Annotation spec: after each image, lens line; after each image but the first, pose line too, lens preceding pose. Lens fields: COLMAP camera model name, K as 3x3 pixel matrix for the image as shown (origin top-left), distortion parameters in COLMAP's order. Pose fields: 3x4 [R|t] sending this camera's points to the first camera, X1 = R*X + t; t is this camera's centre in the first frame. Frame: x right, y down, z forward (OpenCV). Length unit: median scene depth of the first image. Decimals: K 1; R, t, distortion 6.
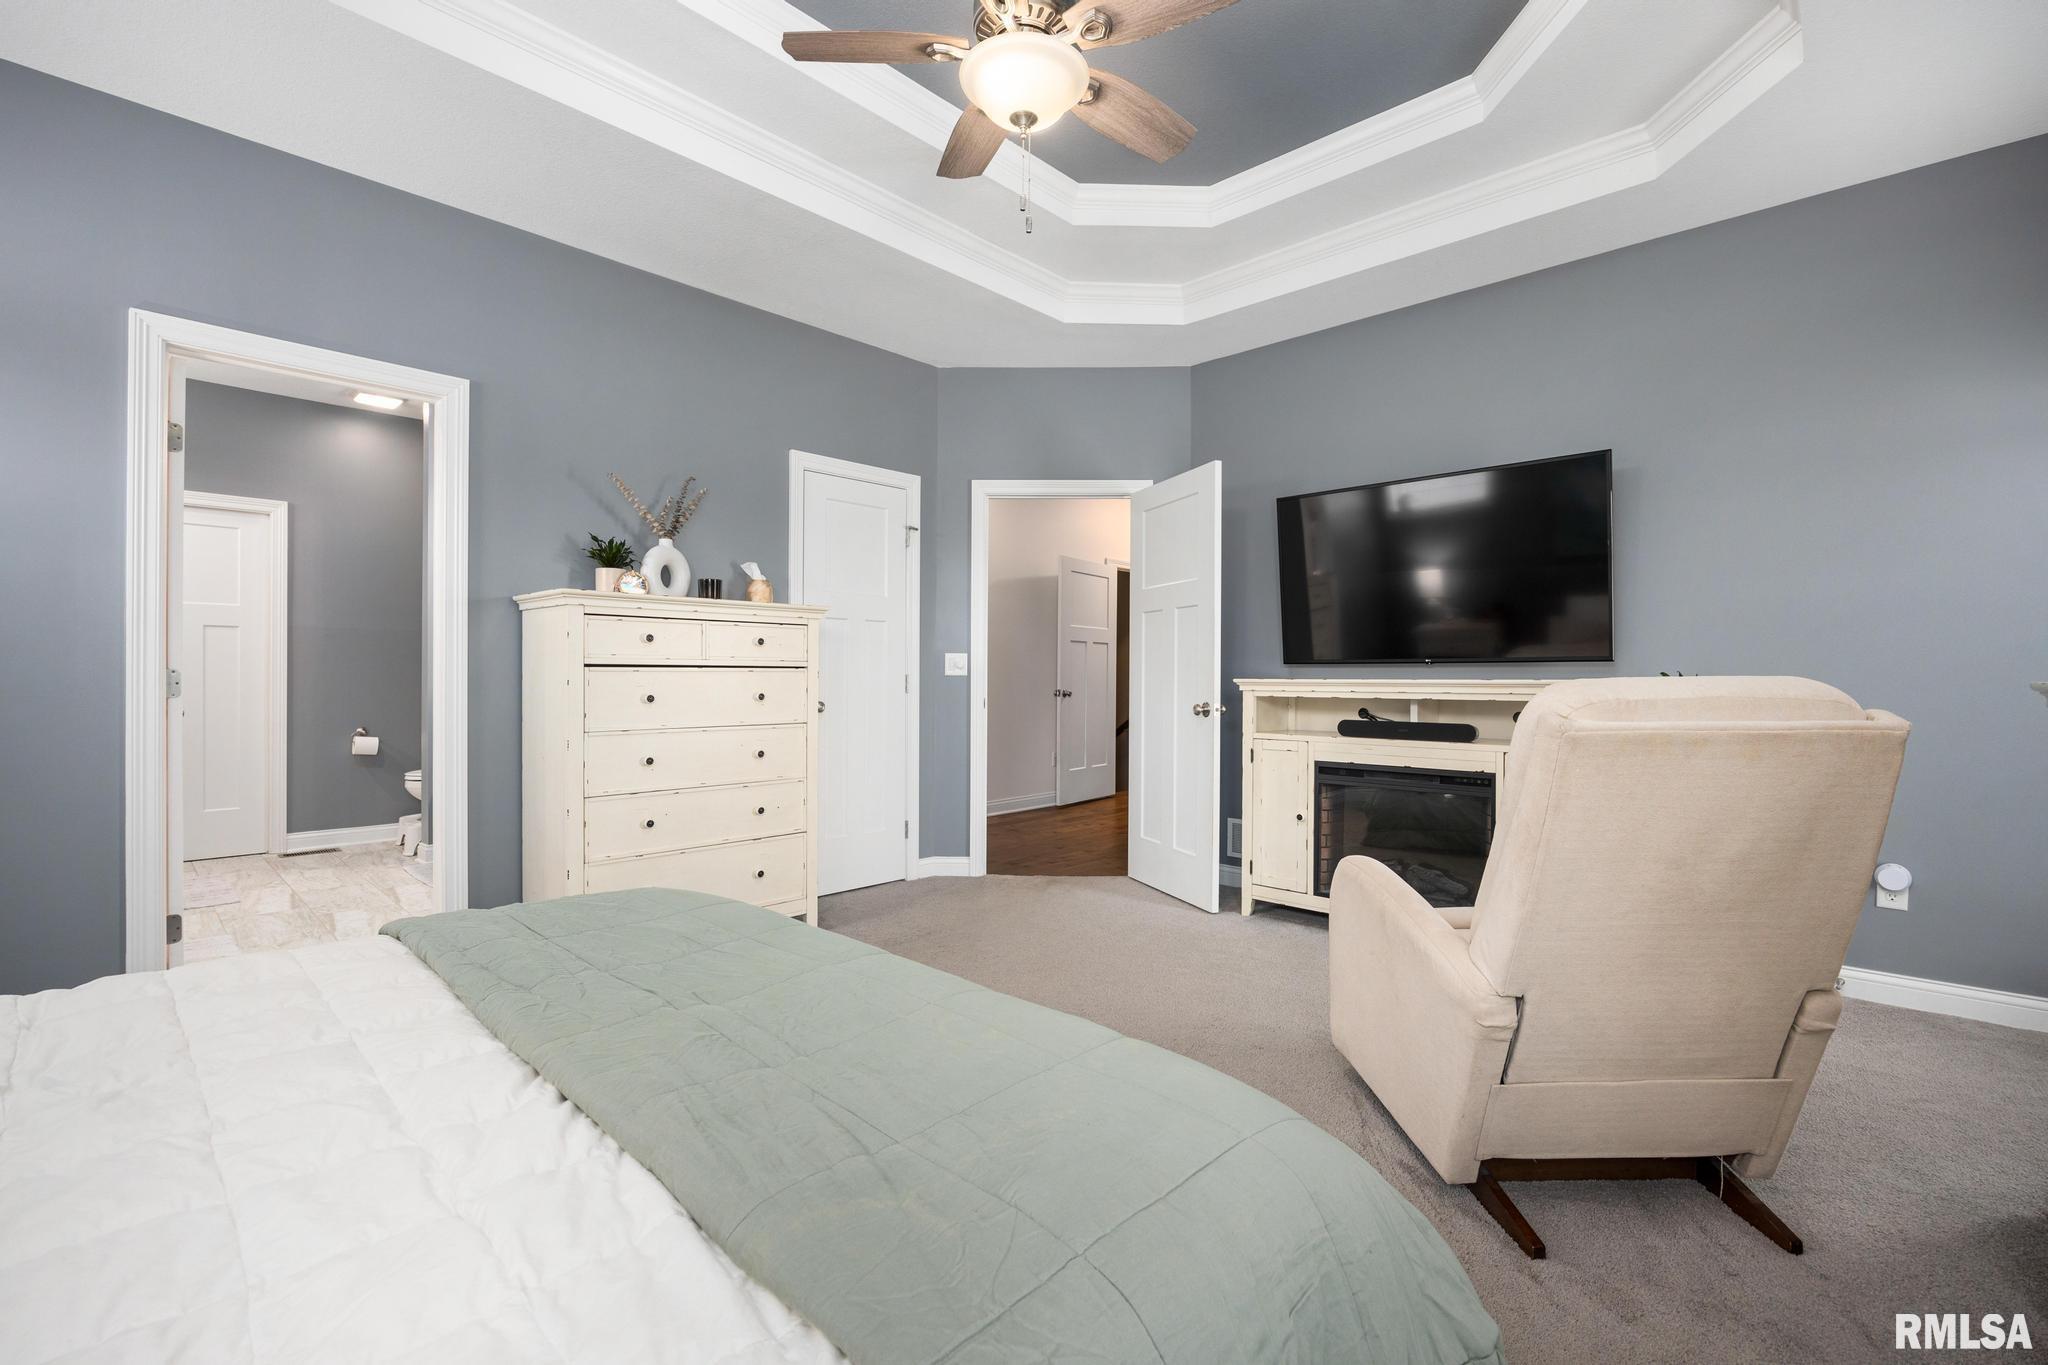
lens RADIAL K [[896.1, 0, 1036.6], [0, 896.1, 680.9], [0, 0, 1]] dist [0.013984, 0.000065]
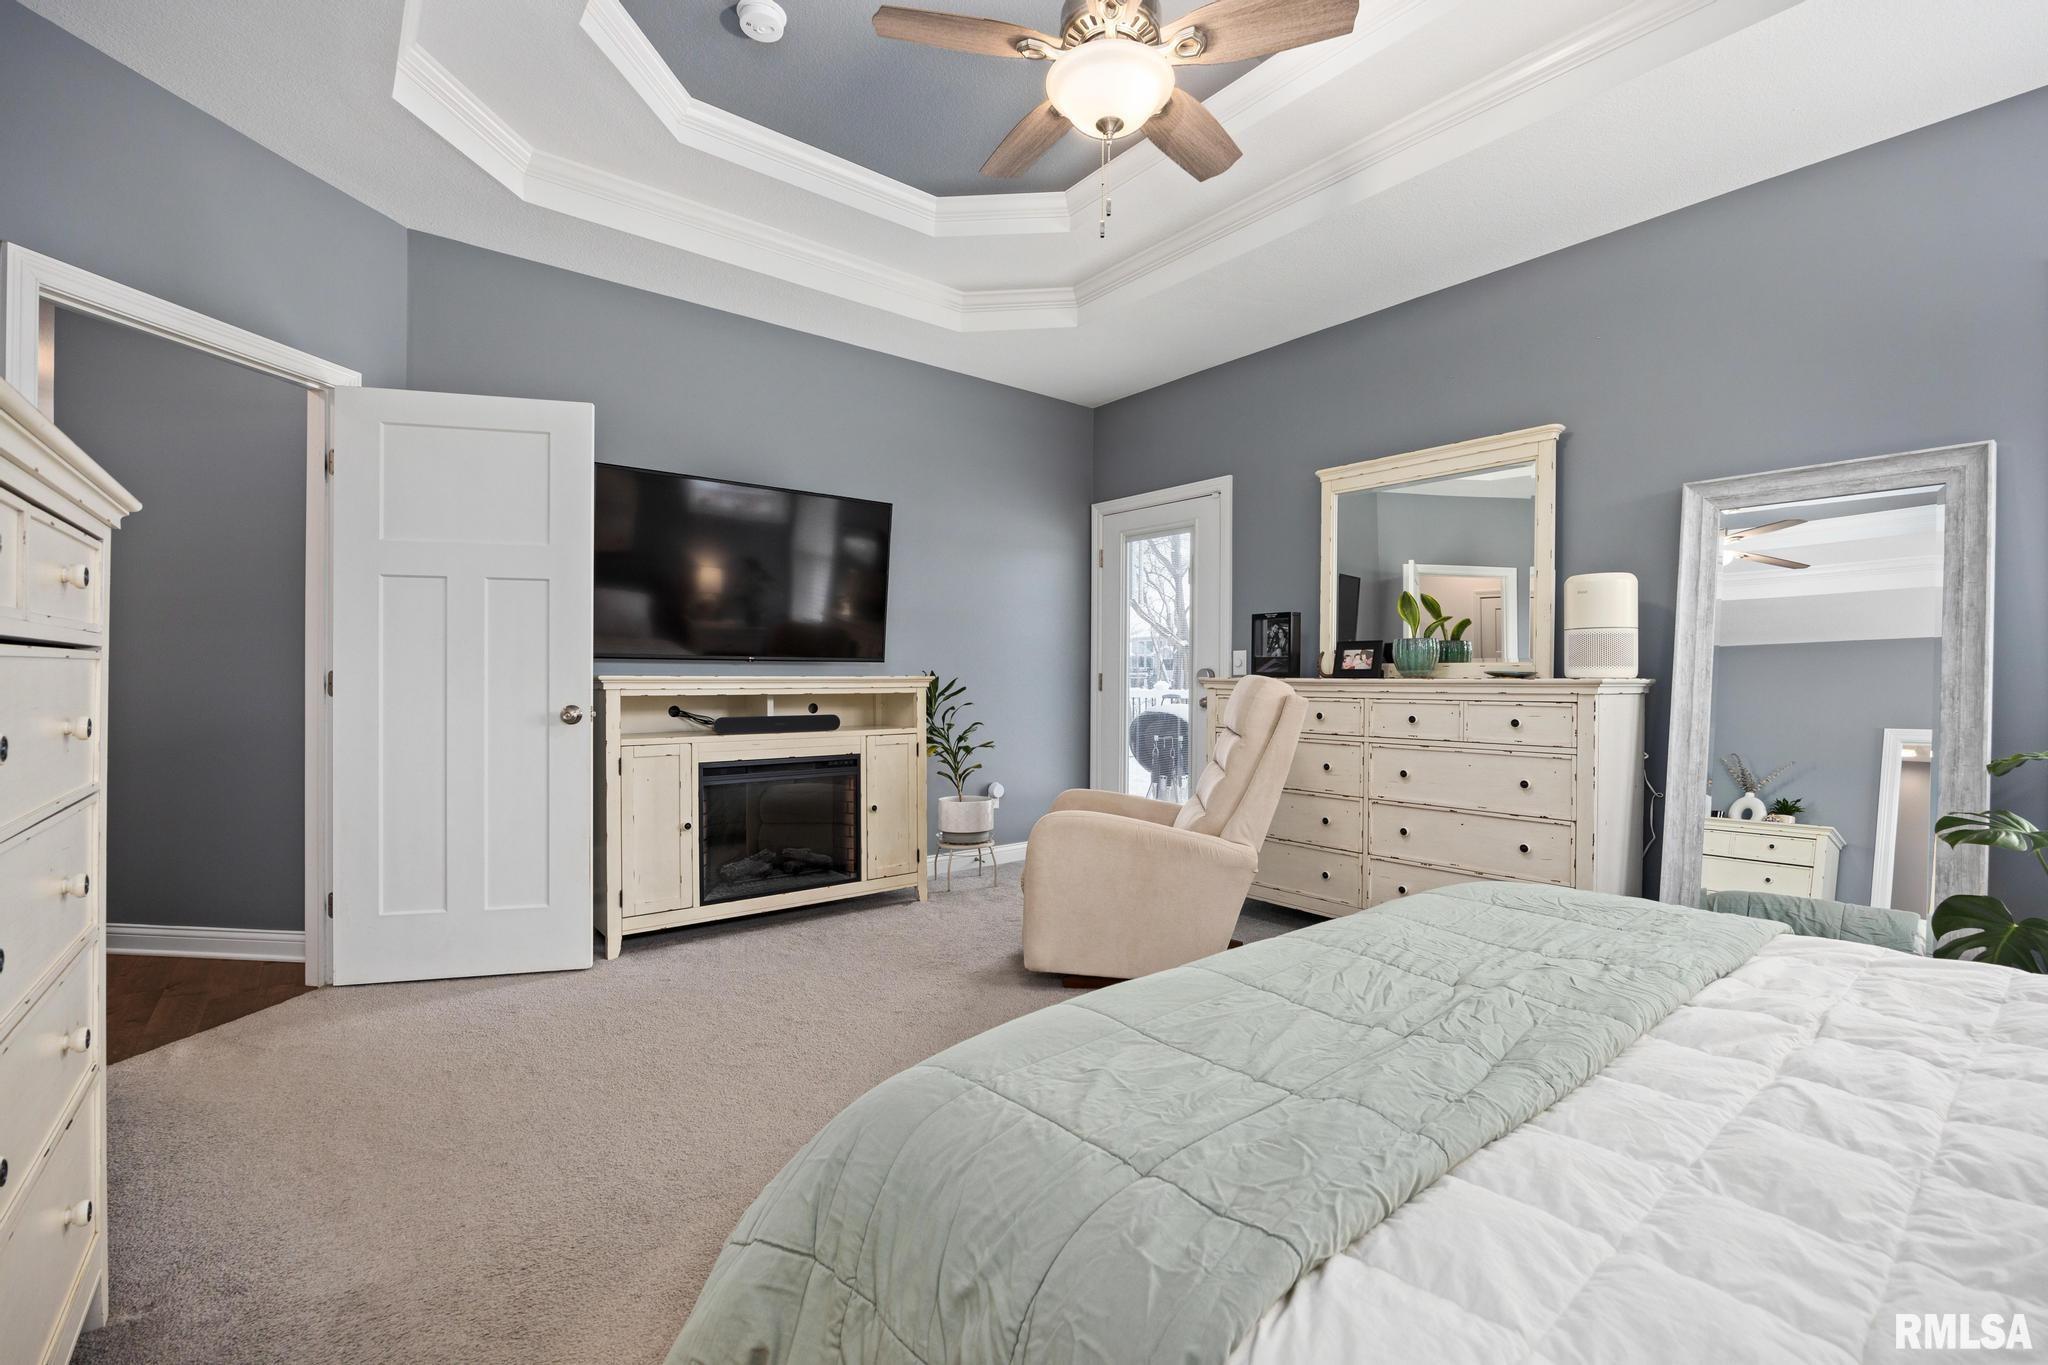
lens RADIAL K [[896.1, 0, 1036.6], [0, 896.1, 680.9], [0, 0, 1]] dist [0.013984, 0.000065]
pose [[0.148089, -0.009949, 0.988924, -0.566363], [-0.001419, 0.999946, 0.010272, -0.007150], [-0.988973, -0.002925, 0.148066, 0.512091]]
